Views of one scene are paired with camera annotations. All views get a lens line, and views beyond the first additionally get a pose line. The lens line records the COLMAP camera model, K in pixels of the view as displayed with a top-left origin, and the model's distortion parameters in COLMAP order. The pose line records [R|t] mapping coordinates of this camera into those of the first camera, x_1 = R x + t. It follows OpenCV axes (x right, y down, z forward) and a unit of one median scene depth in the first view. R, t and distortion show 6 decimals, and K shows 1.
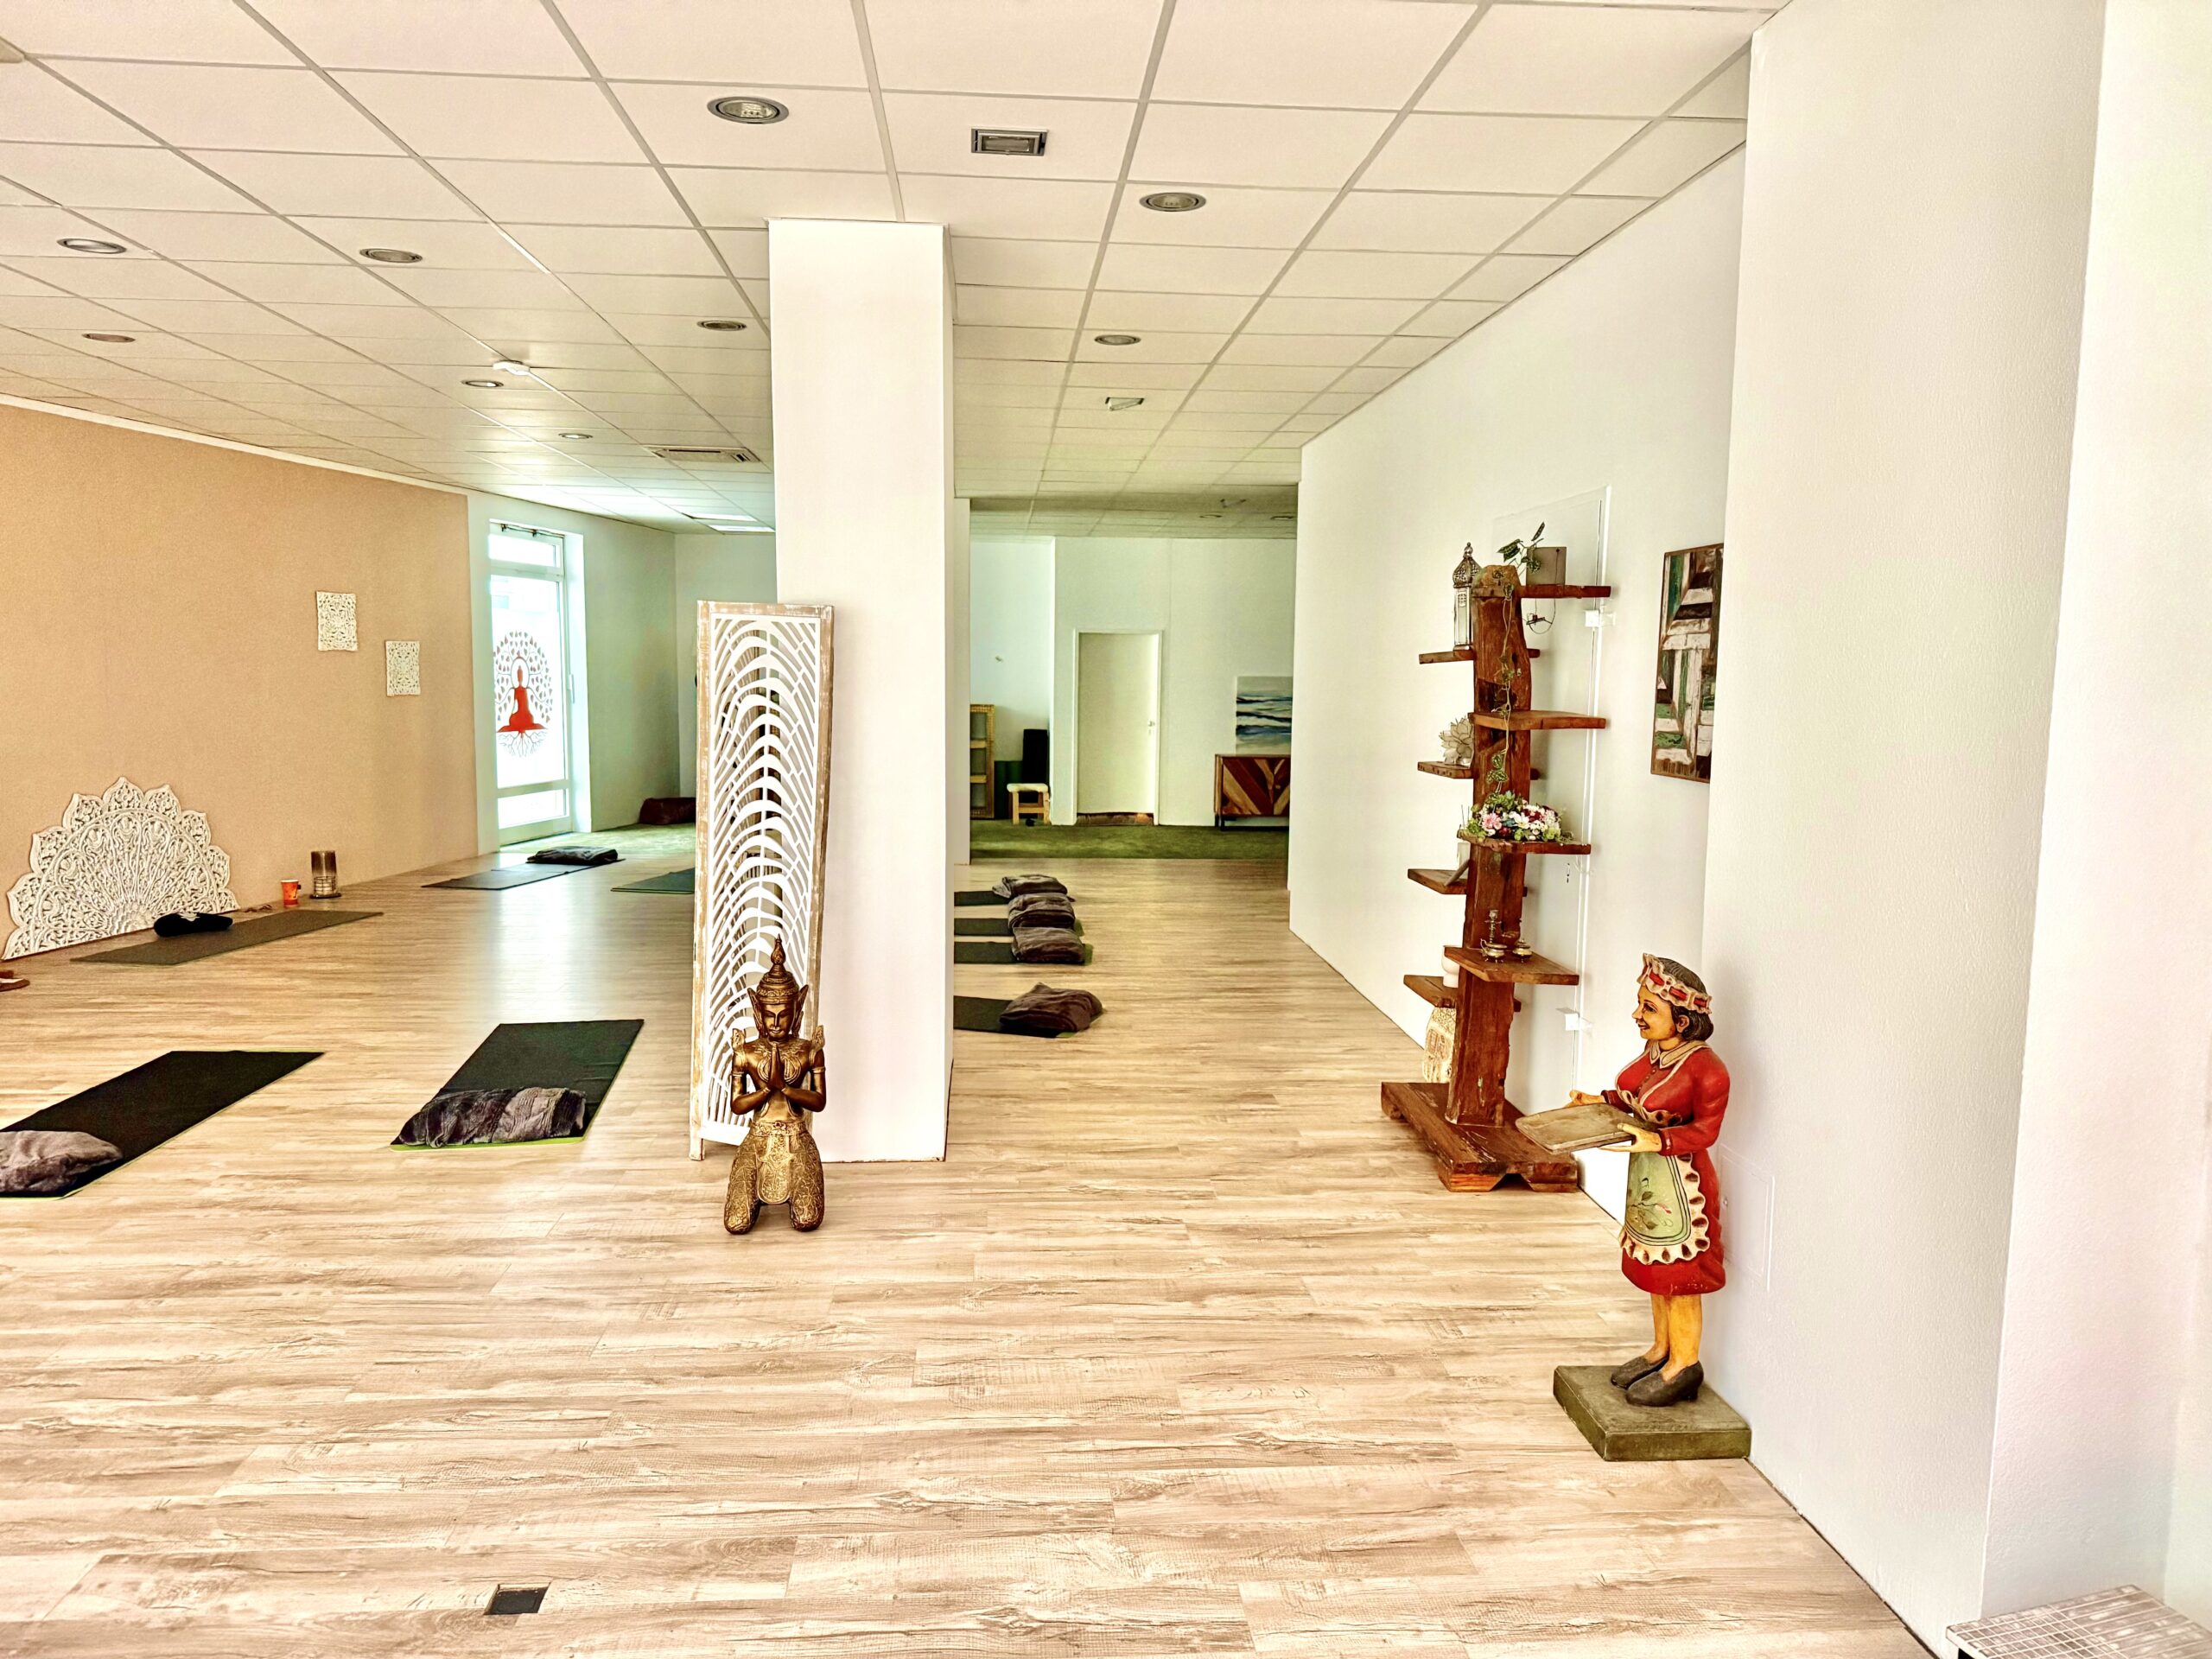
lens RADIAL K [[1539.0, 0, 1115.1], [0, 1539.0, 823.7], [0, 0, 1]] dist [0.048495, -0.061375]
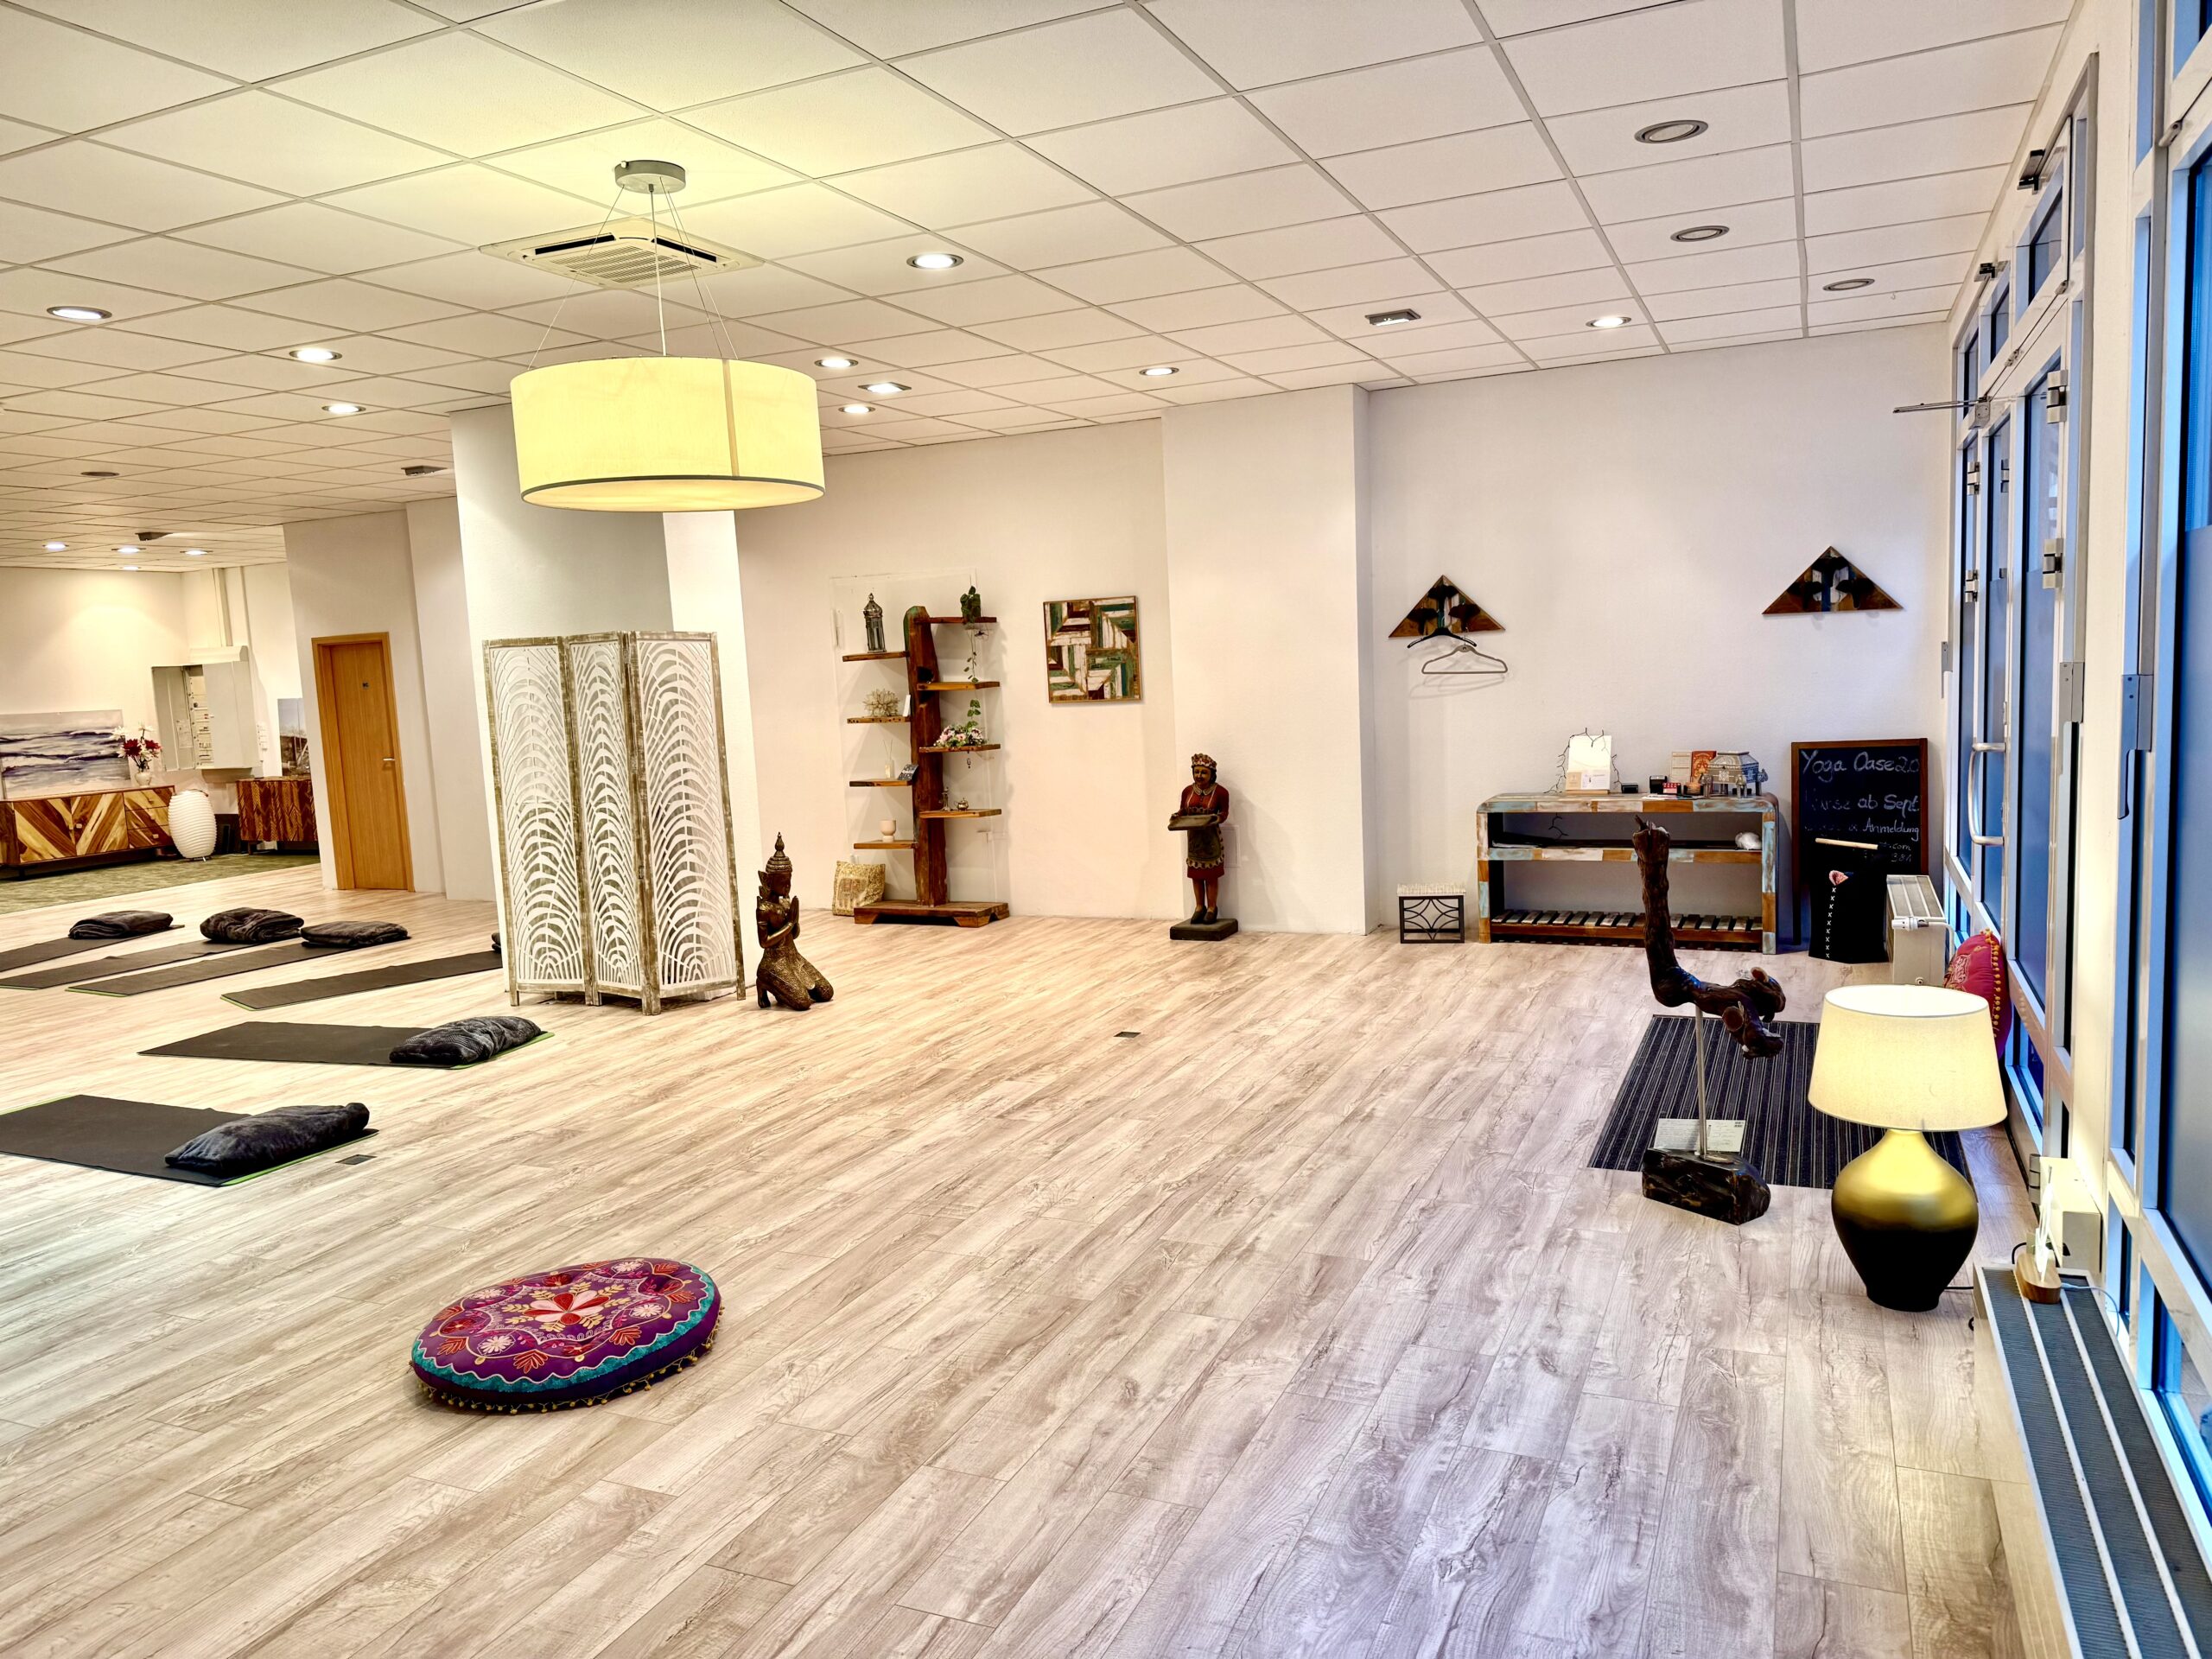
lens RADIAL K [[1539.0, 0, 1152.9], [0, 1539.0, 828.1], [0, 0, 1]] dist [0.048495, -0.061375]
pose [[0.456584, -0.127983, 0.880427, -1.373651], [0.140377, 0.987567, 0.070758, 0.007111], [-0.878536, 0.091284, 0.468872, -0.111378]]
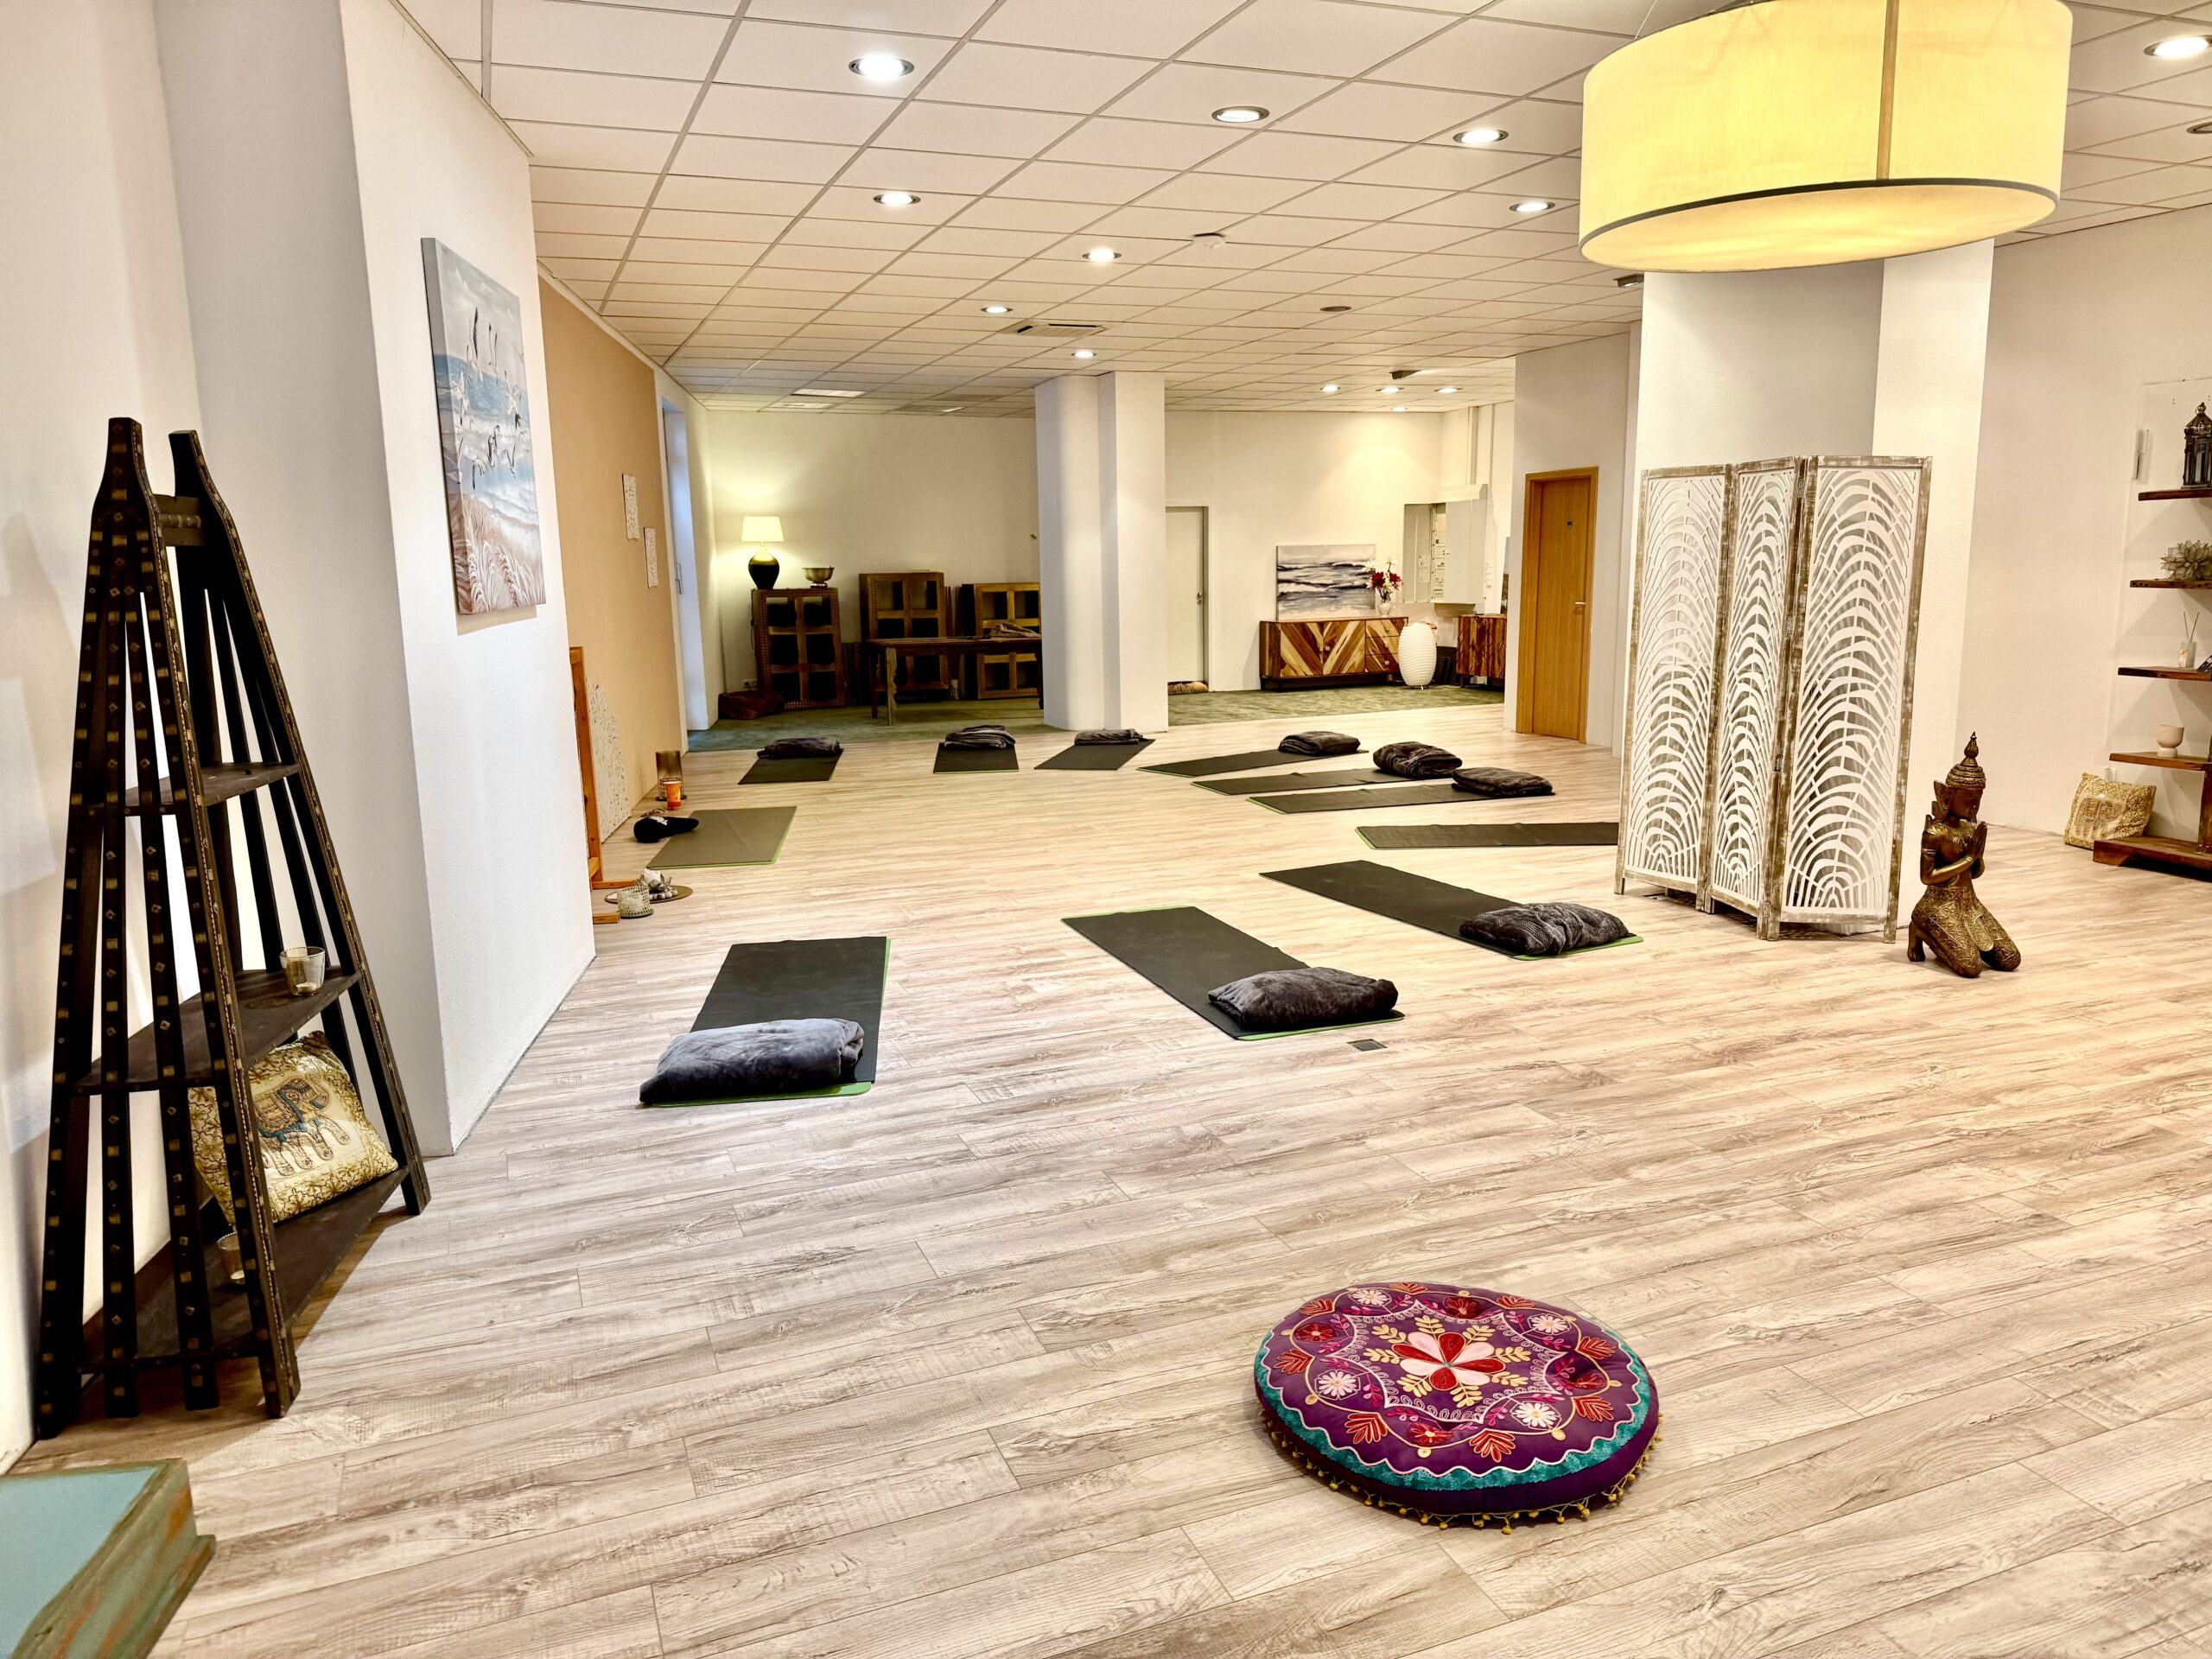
lens RADIAL K [[1539.0, 0, 1113.8], [0, 1539.0, 838.4], [0, 0, 1]] dist [0.048495, -0.061375]
pose [[0.955250, -0.081688, 0.284295, -1.124646], [0.057975, 0.994175, 0.090861, 0.004755], [-0.290061, -0.070313, 0.954422, 0.028473]]
